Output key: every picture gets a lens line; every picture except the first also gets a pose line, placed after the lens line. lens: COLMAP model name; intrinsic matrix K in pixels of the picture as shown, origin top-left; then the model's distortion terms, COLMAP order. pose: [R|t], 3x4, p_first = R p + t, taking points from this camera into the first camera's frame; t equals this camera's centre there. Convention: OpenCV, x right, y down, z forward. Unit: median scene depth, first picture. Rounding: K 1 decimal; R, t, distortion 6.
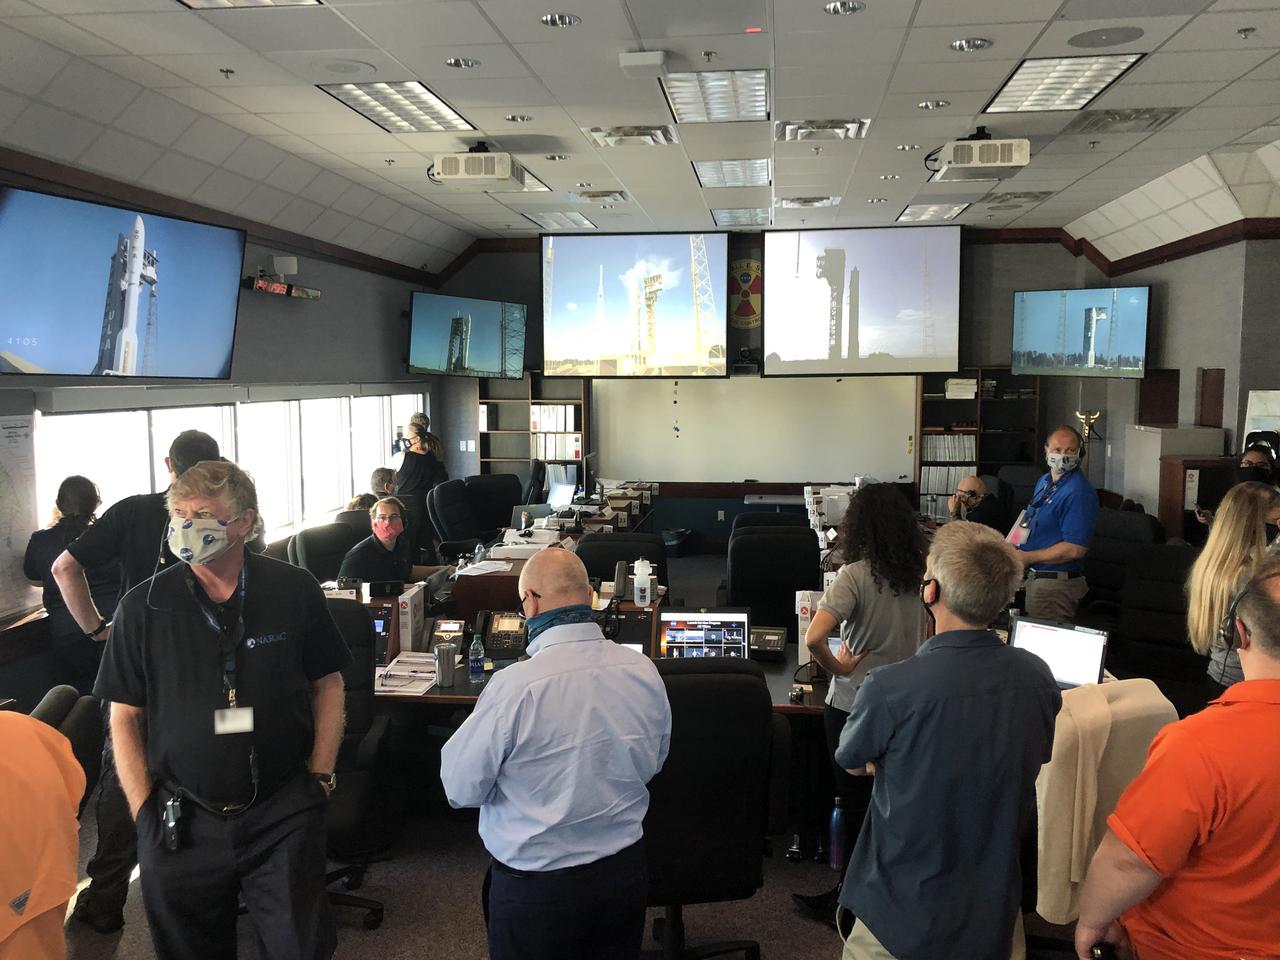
lens RADIAL K [[1037.2, 0, 640.0], [0, 1037.2, 480.0], [0, 0, 1]] dist [0.001235, -0.012442]
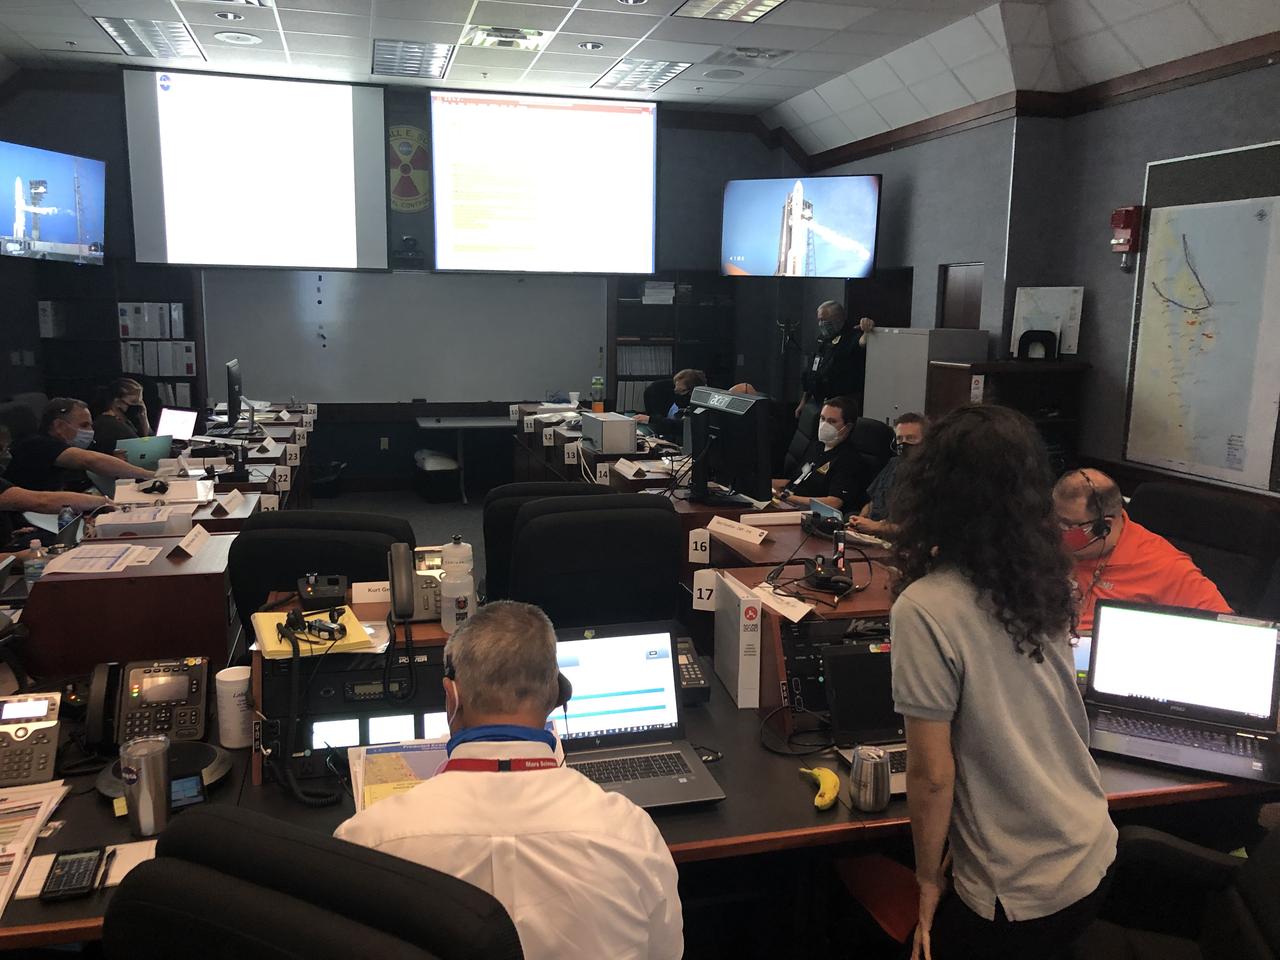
lens RADIAL K [[1037.2, 0, 640.0], [0, 1037.2, 480.0], [0, 0, 1]] dist [0.001235, -0.012442]
pose [[0.930728, -0.043560, 0.363109, -0.035072], [0.016585, 0.996887, 0.077079, 0.003570], [-0.365336, -0.065717, 0.928553, 0.183591]]
